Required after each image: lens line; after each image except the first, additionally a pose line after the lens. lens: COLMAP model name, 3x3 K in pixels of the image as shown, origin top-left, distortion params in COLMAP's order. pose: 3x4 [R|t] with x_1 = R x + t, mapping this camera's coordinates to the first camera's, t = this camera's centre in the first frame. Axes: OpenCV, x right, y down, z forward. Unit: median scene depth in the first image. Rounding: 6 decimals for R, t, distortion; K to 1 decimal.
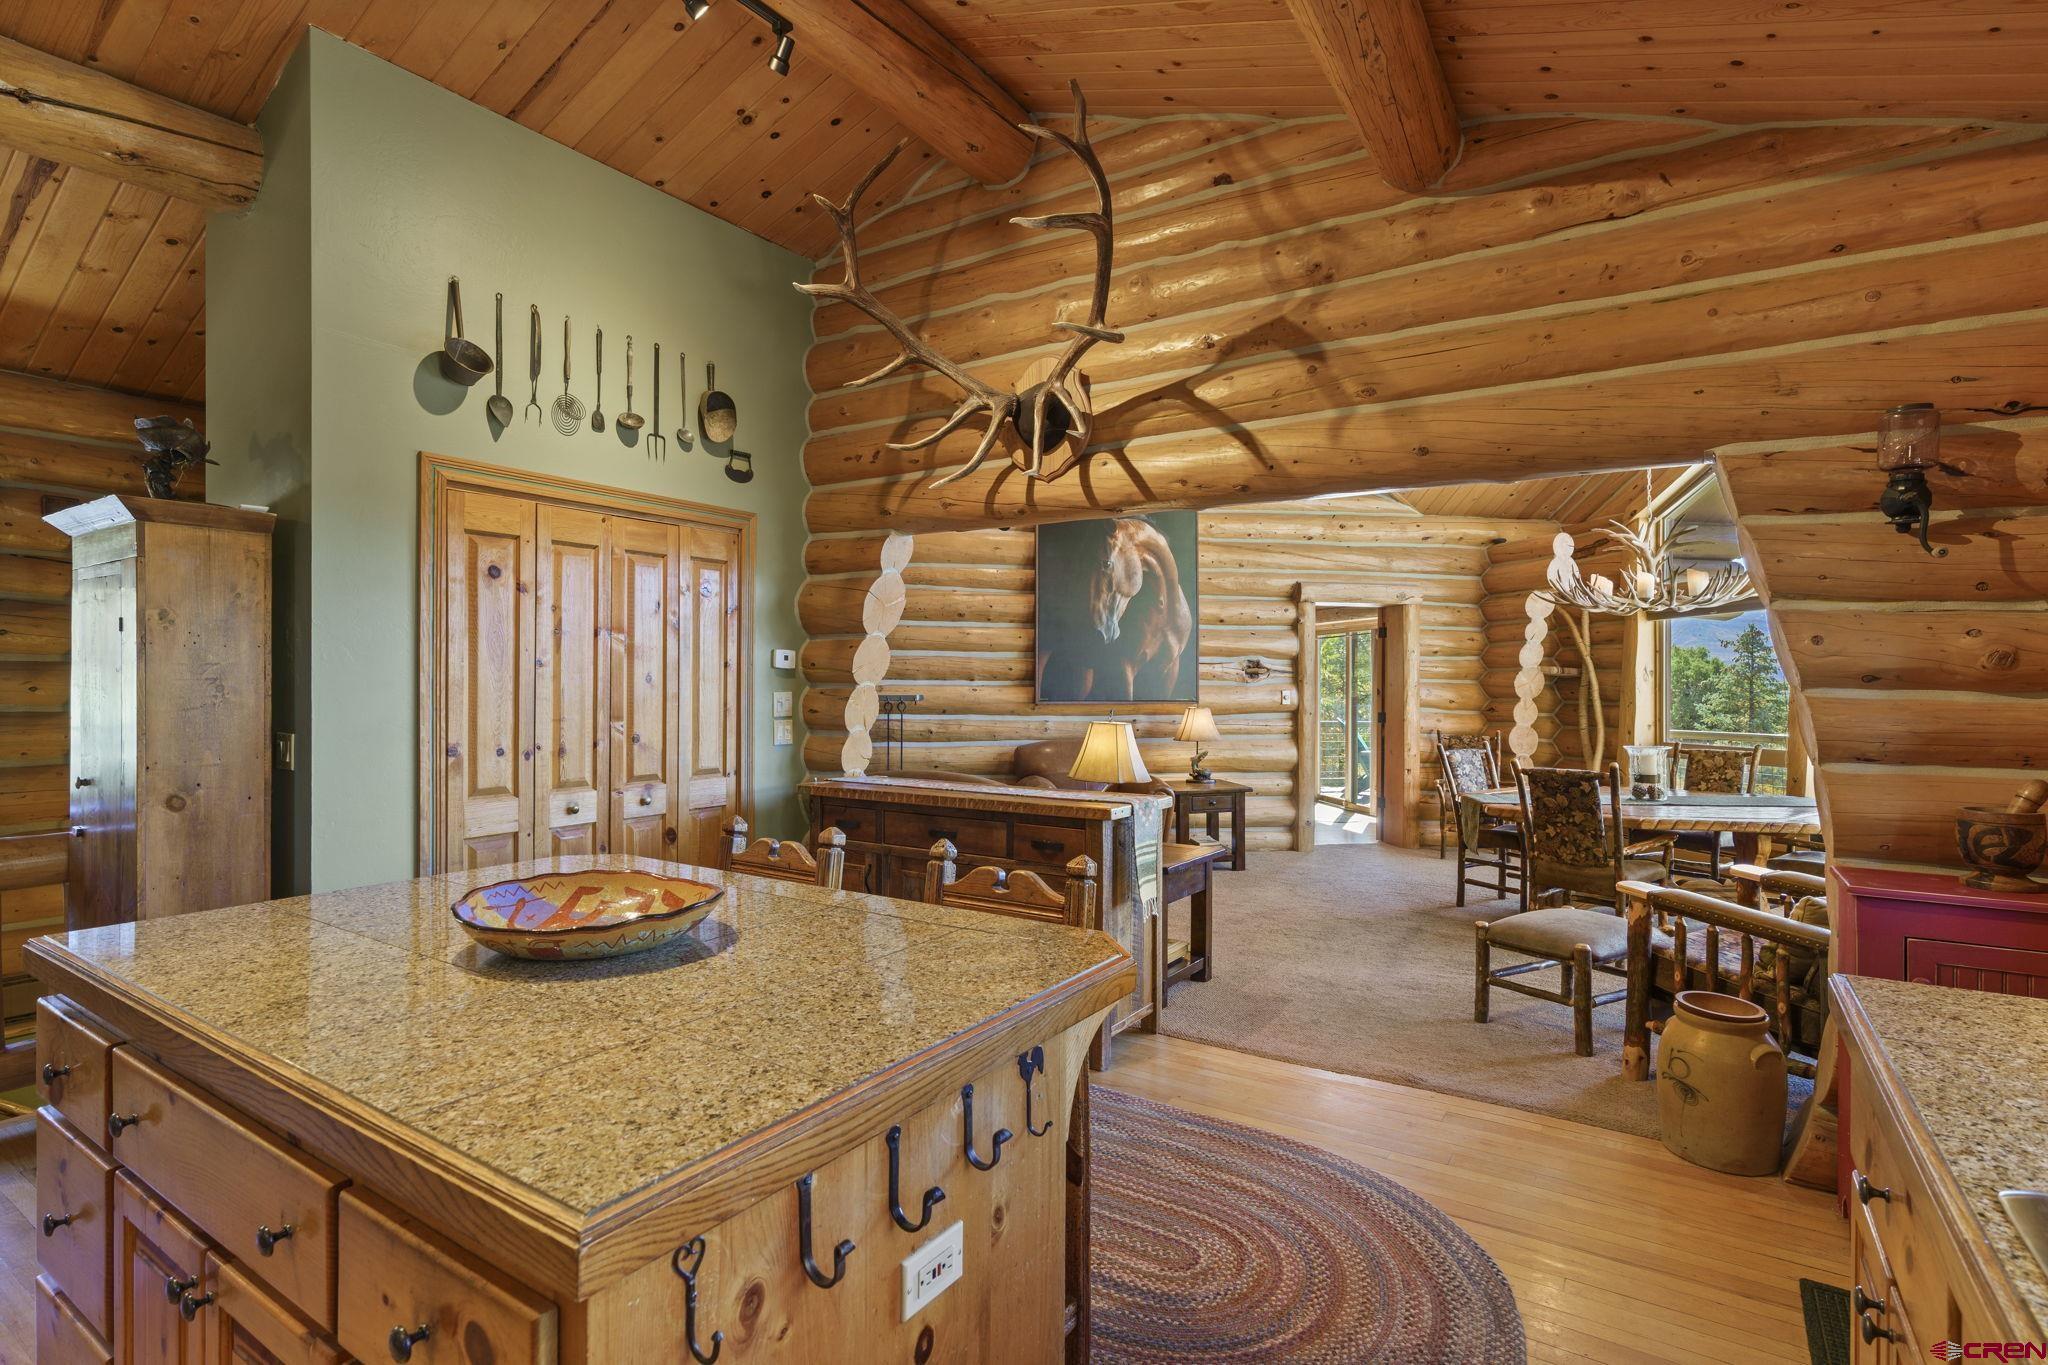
lens RADIAL K [[959.8, 0, 1041.3], [0, 959.8, 682.1], [0, 0, 1]] dist [-0.008676, 0.000906]
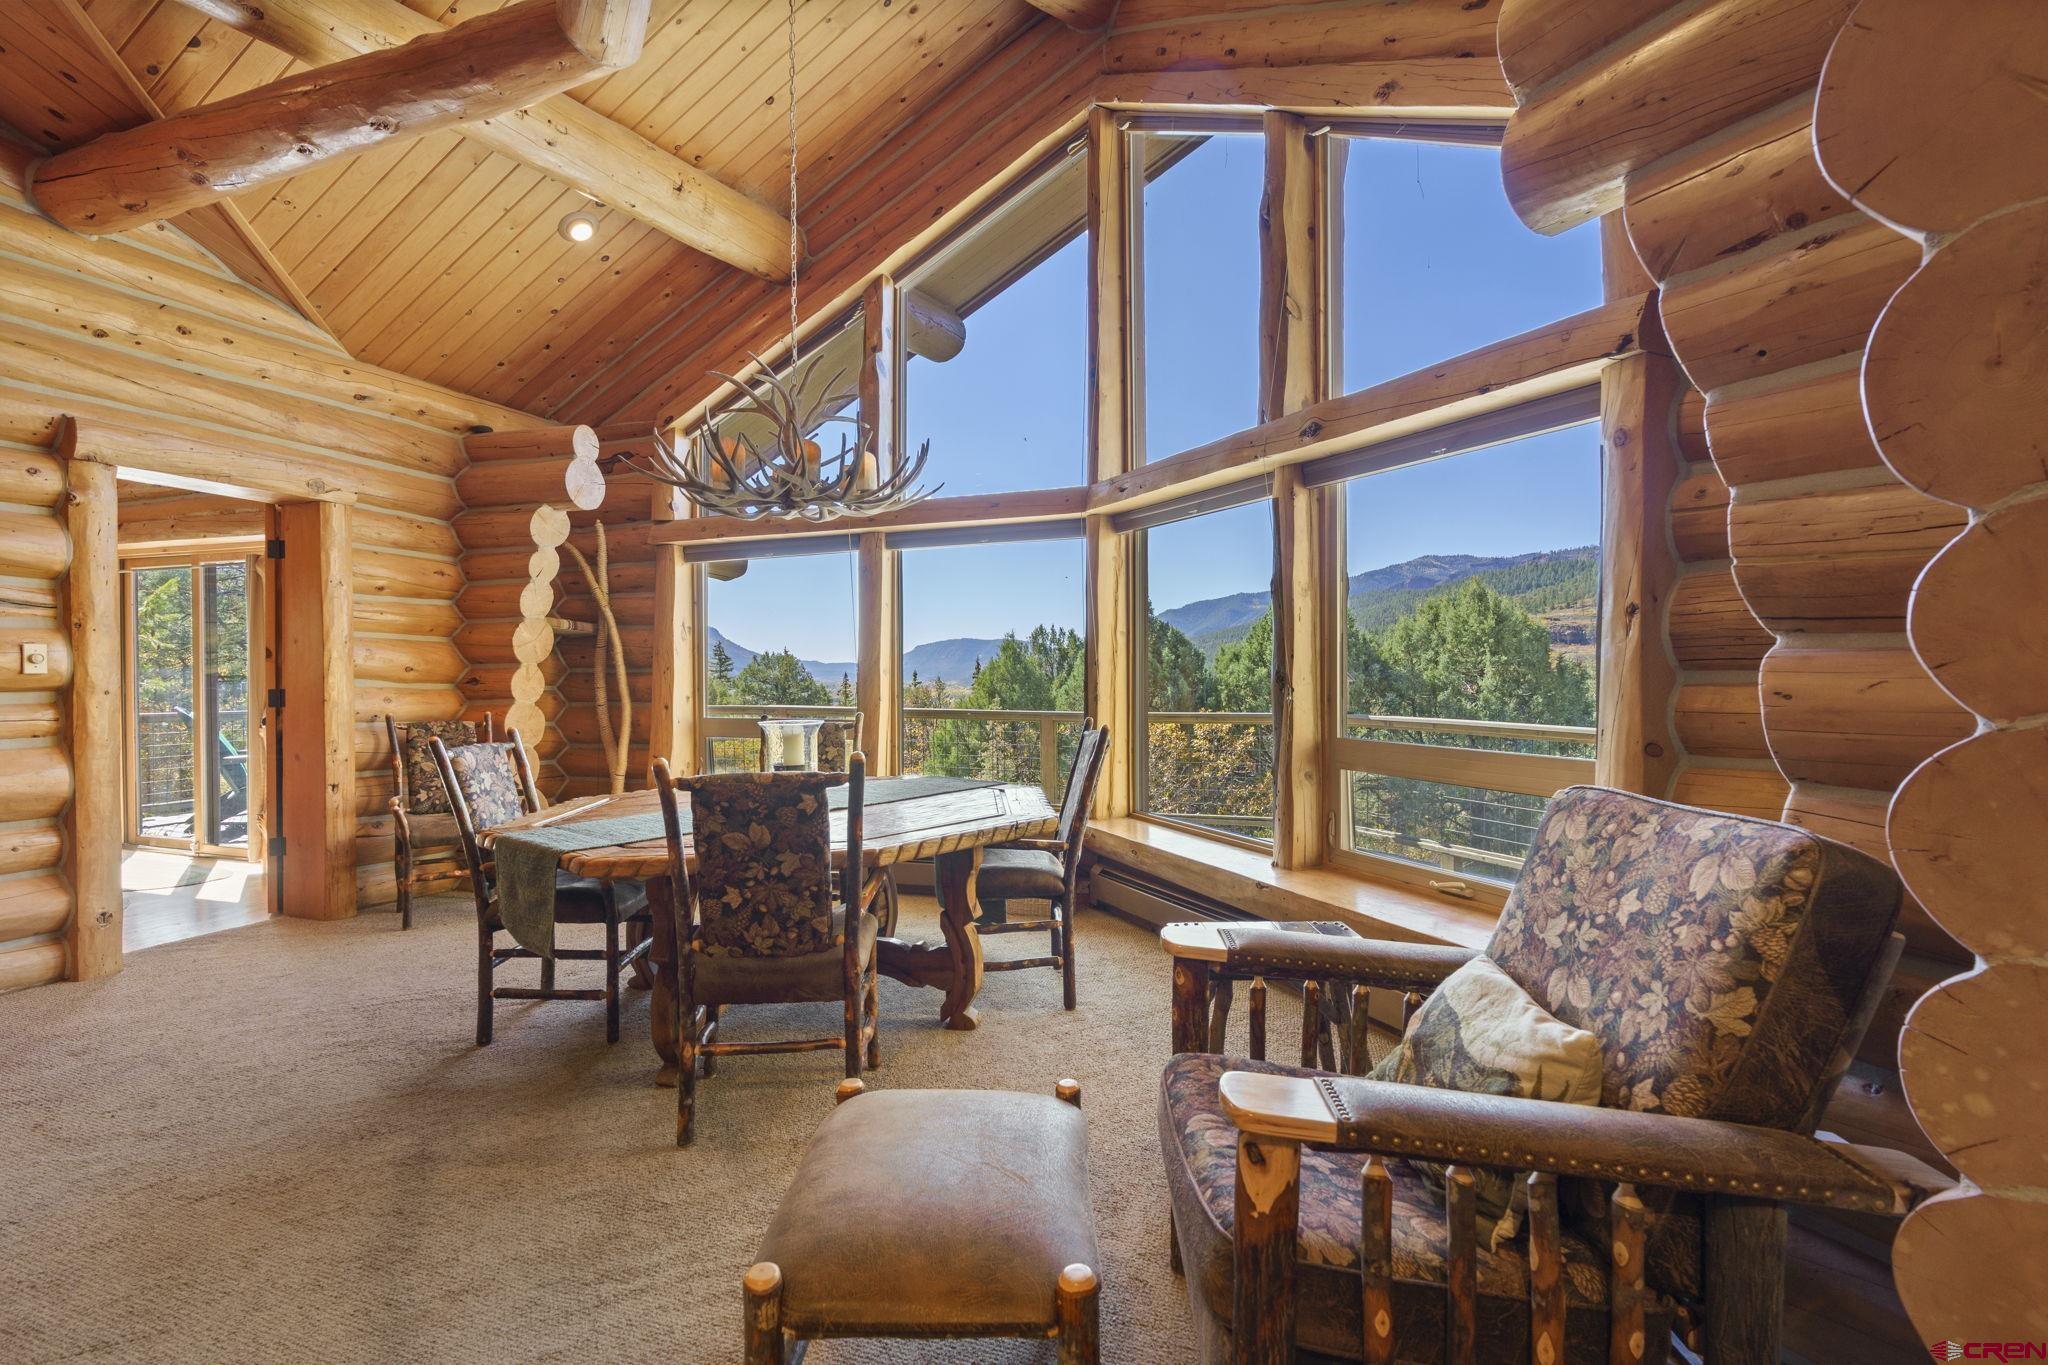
lens RADIAL K [[959.8, 0, 1041.3], [0, 959.8, 682.1], [0, 0, 1]] dist [-0.008676, 0.000906]
pose [[0.508765, -0.014840, 0.860777, 0.101721], [0.001128, 0.999862, 0.016571, 0.019260], [-0.860905, -0.007460, 0.508712, 0.331988]]
